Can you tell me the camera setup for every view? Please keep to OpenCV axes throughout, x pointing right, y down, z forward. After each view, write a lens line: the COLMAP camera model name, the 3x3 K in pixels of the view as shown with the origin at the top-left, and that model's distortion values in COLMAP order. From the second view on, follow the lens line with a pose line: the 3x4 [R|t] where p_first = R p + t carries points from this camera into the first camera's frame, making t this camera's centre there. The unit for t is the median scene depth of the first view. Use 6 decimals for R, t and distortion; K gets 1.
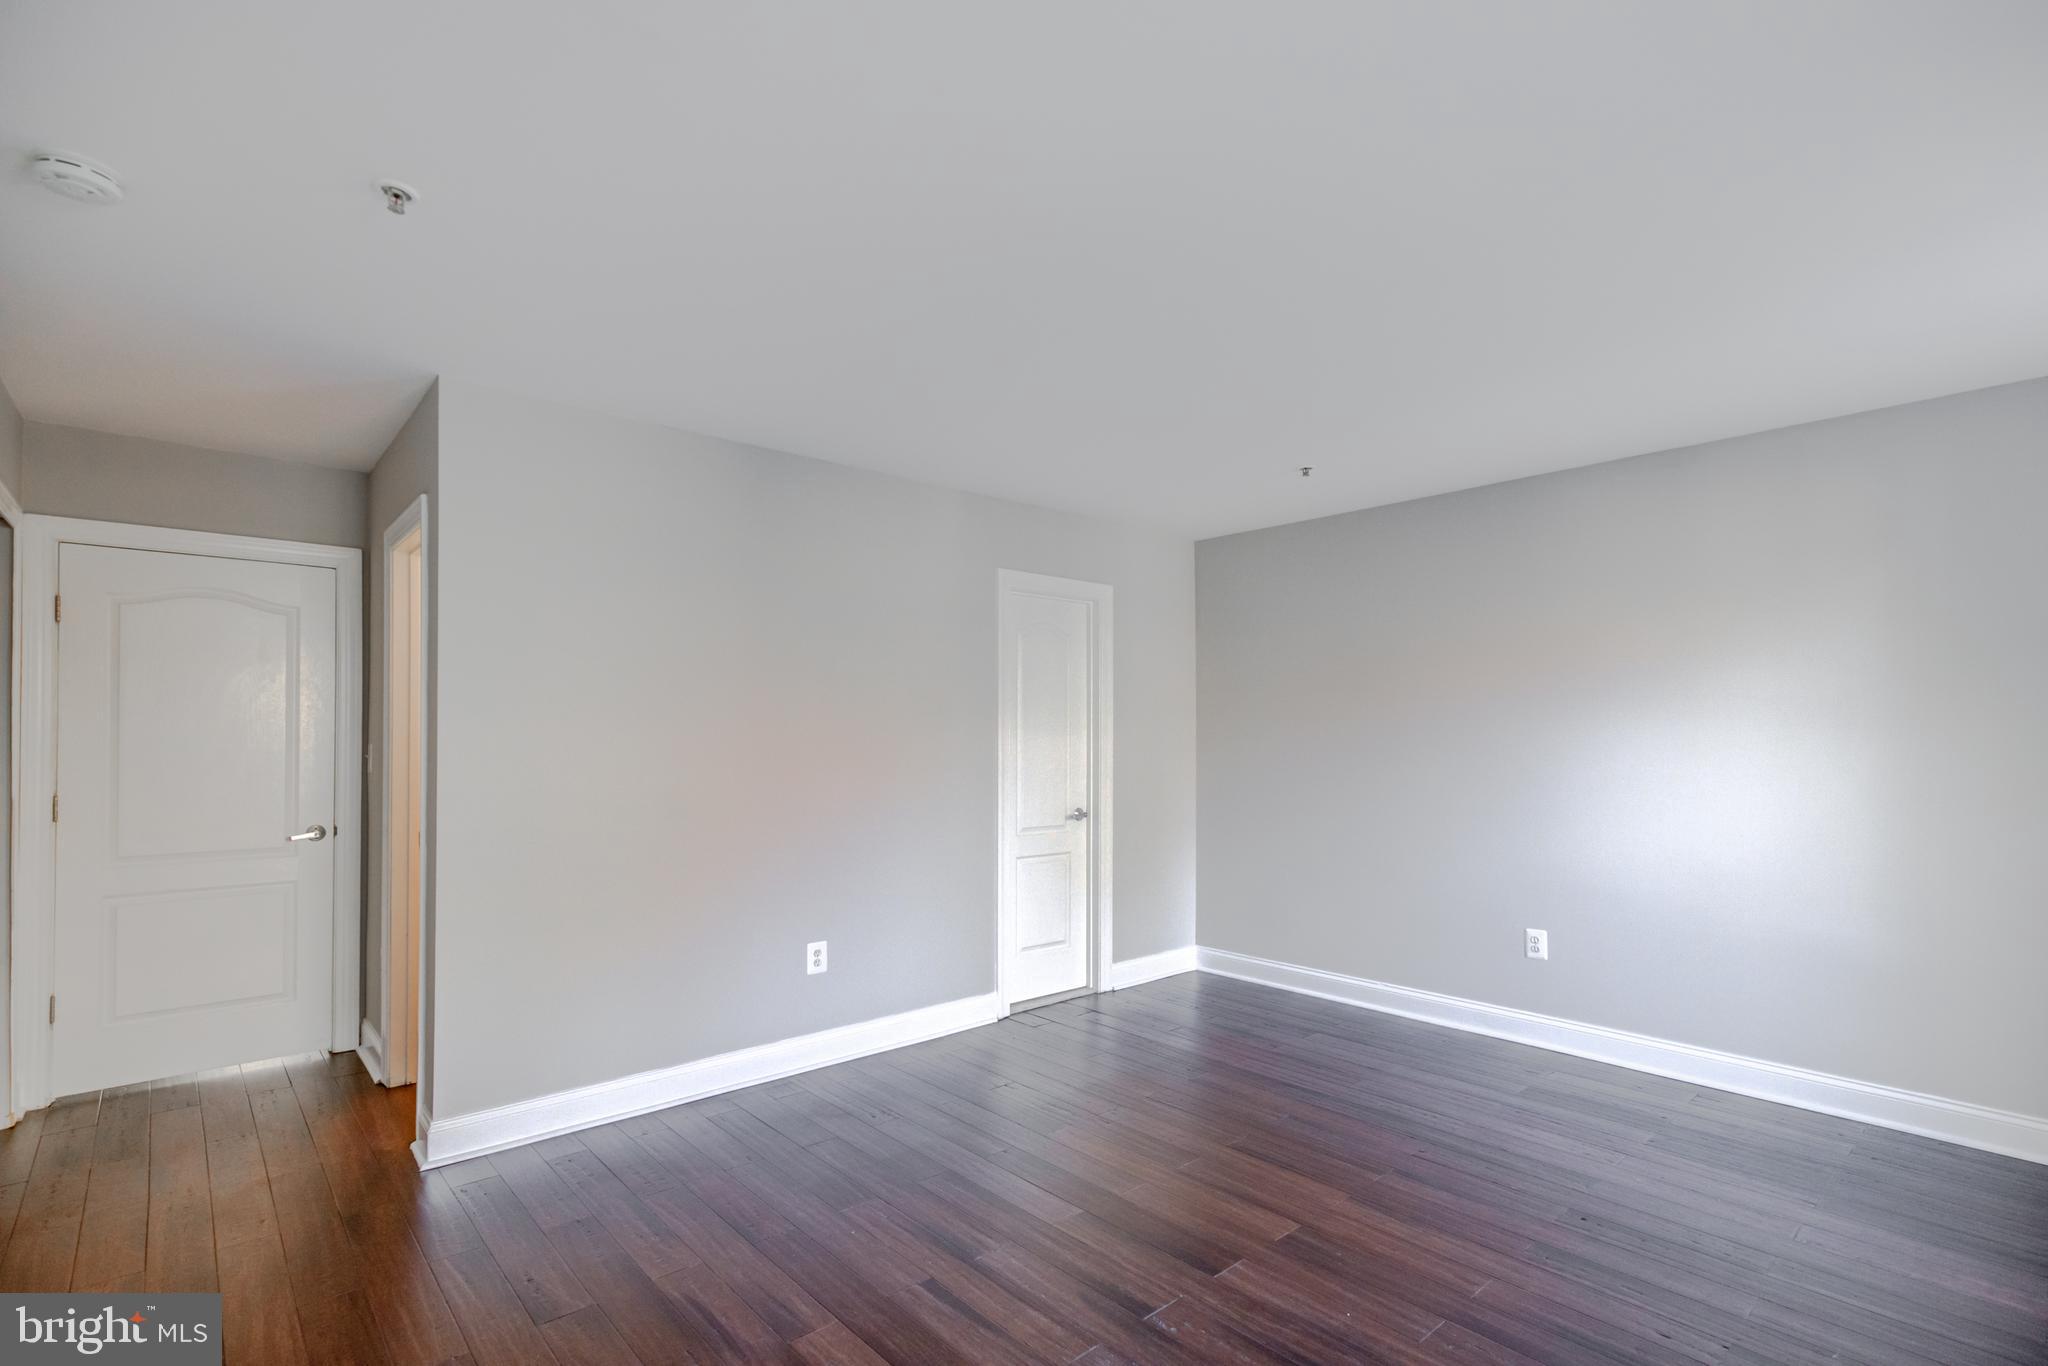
lens RADIAL K [[961.2, 0, 1029.2], [0, 961.2, 729.1], [0, 0, 1]] dist [-0.000793, -0.000003]
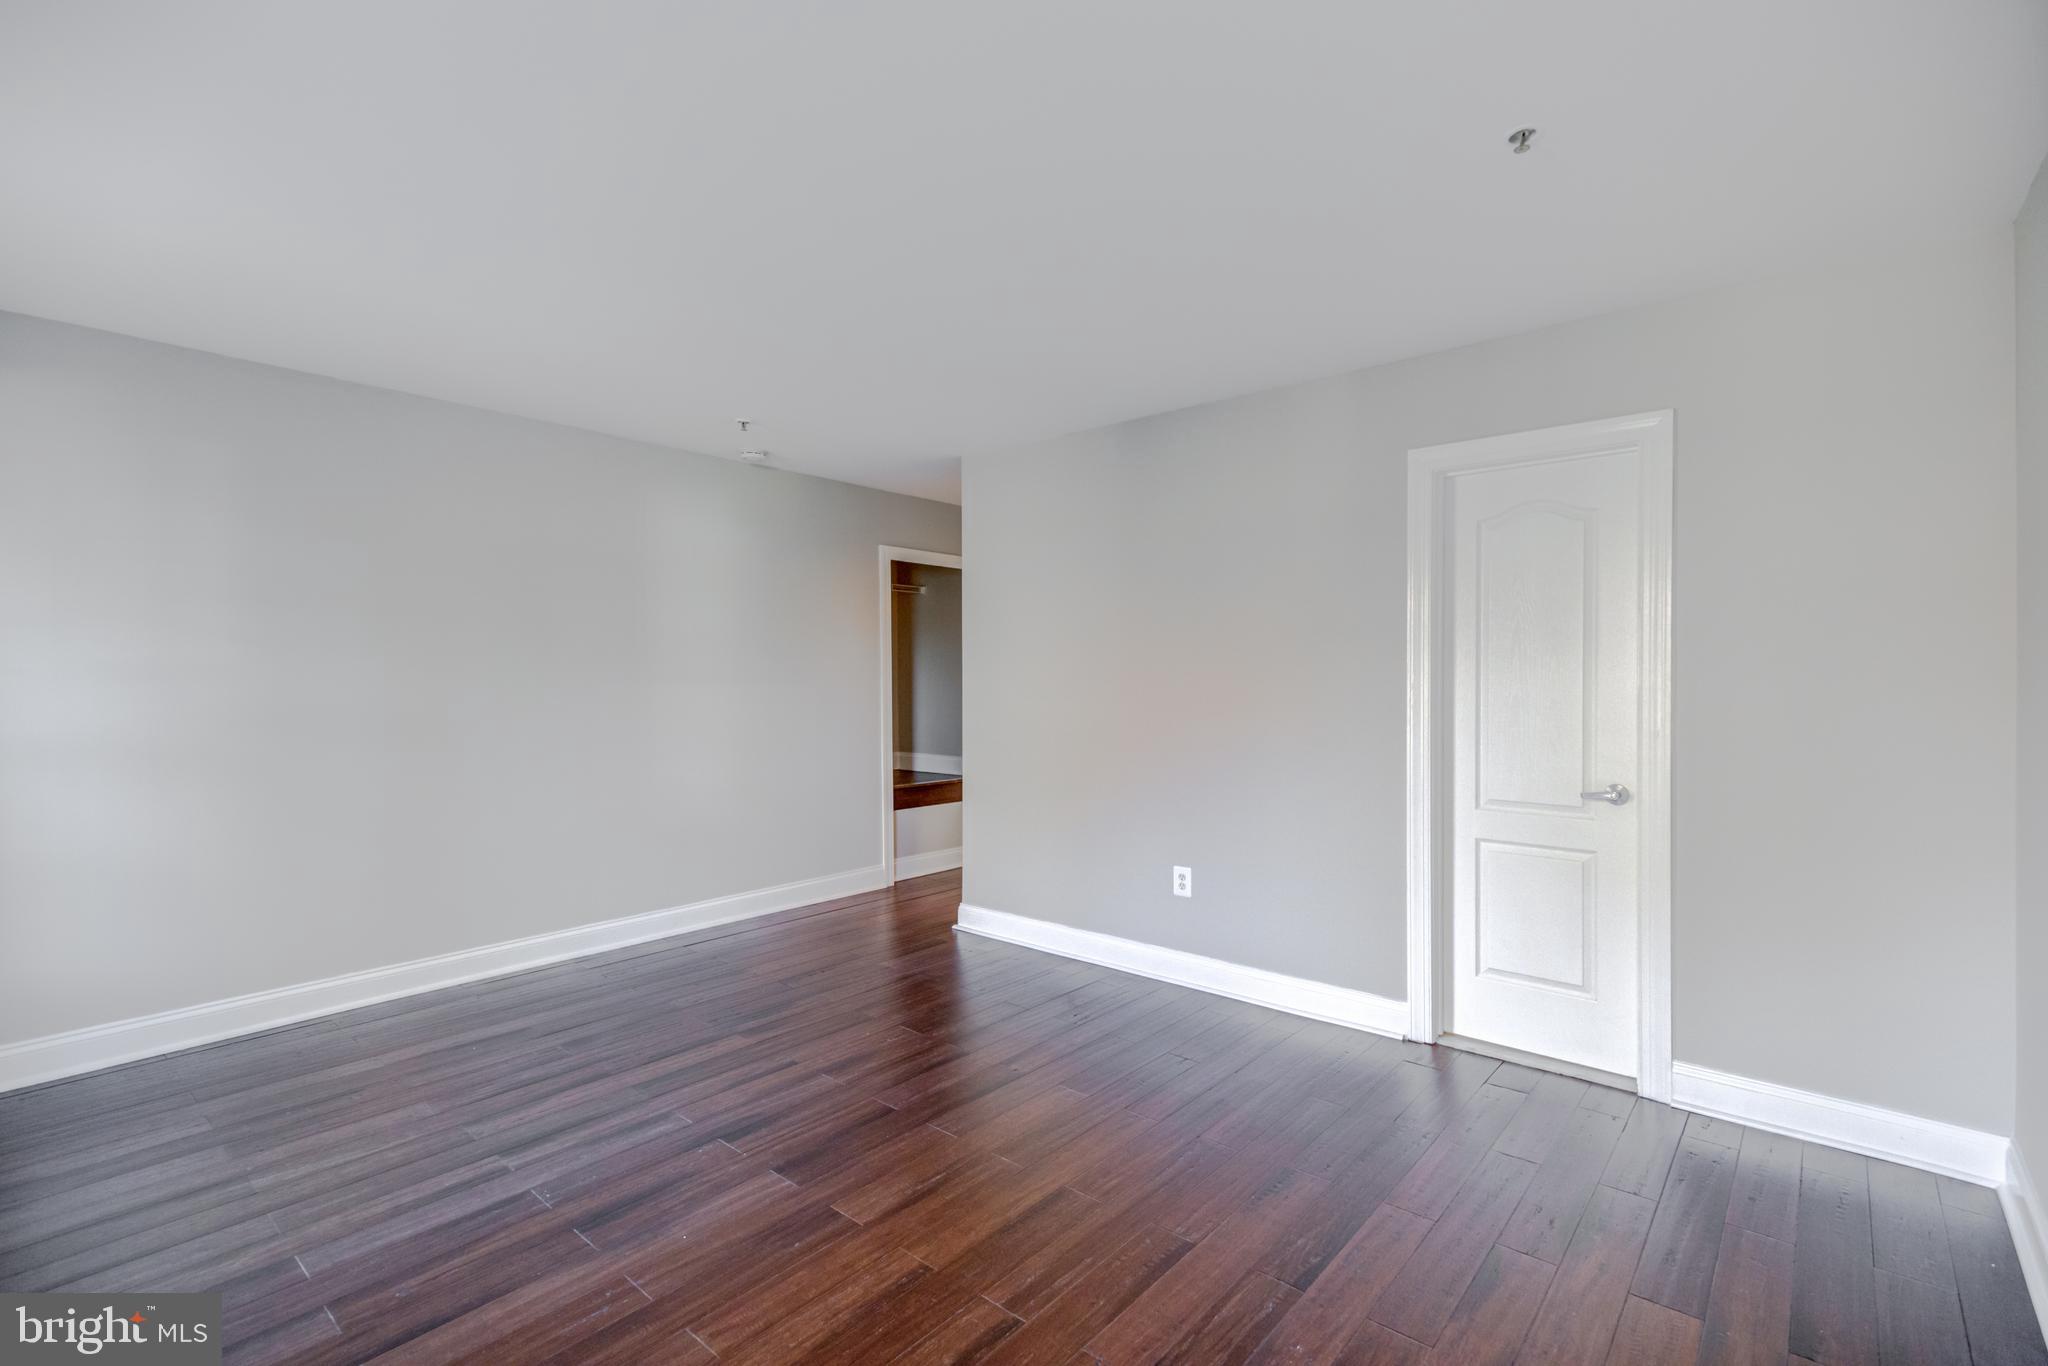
lens RADIAL K [[941.4, 0, 1027.6], [0, 941.4, 690.8], [0, 0, 1]] dist [0.019336, 0.000003]
pose [[0.134185, 0.023000, -0.990689, 0.750688], [0.017367, 0.999522, 0.025557, -0.001720], [0.990804, -0.020634, 0.133722, 0.668505]]
